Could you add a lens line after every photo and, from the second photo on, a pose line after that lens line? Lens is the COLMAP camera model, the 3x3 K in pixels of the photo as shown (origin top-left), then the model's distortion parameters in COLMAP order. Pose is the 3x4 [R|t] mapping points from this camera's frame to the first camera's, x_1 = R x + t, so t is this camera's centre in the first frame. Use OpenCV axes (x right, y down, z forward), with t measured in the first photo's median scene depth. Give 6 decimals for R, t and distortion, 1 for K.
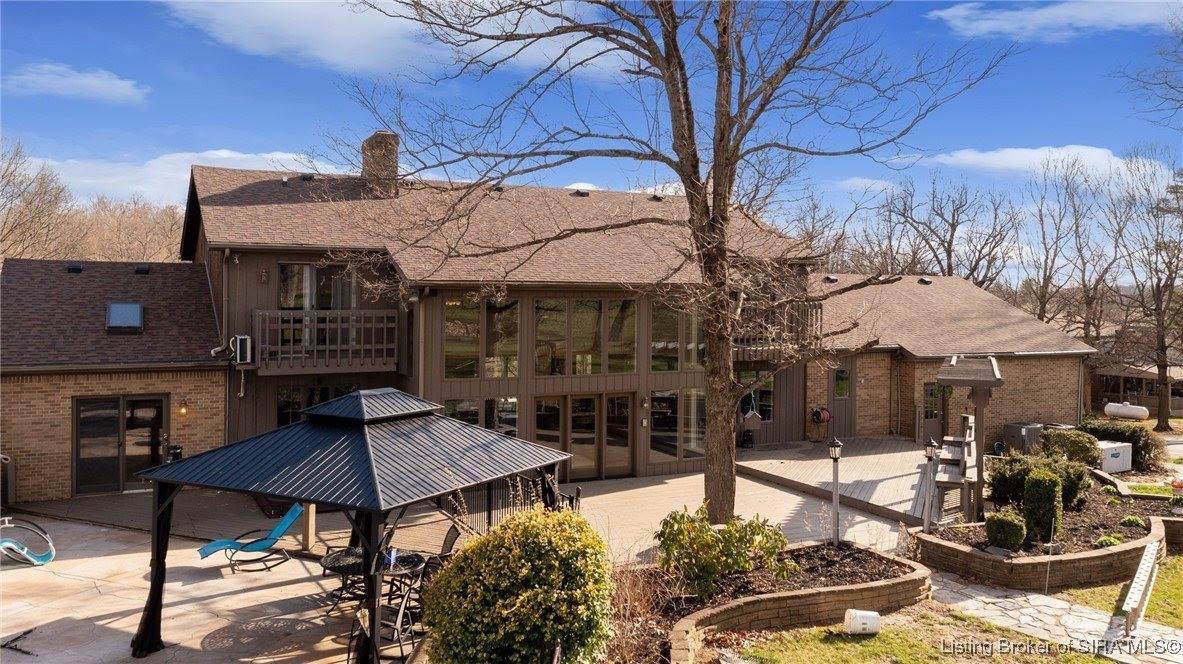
lens RADIAL K [[967.0, 0, 586.1], [0, 967.0, 300.1], [0, 0, 1]] dist [-0.003807, 0.014364]
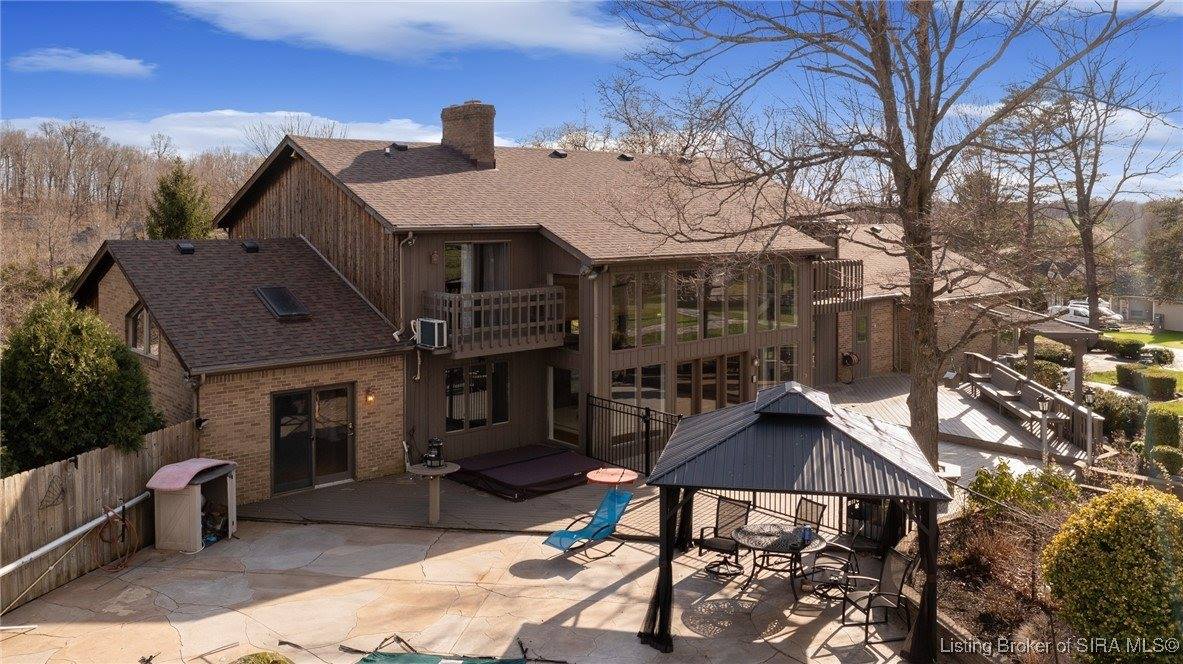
lens RADIAL K [[967.0, 0, 596.8], [0, 967.0, 249.7], [0, 0, 1]] dist [-0.003807, 0.014364]
pose [[0.964650, -0.023654, 0.262472, -0.515752], [0.016703, 0.999449, 0.028684, -0.069071], [-0.263006, -0.023286, 0.964513, 0.001663]]
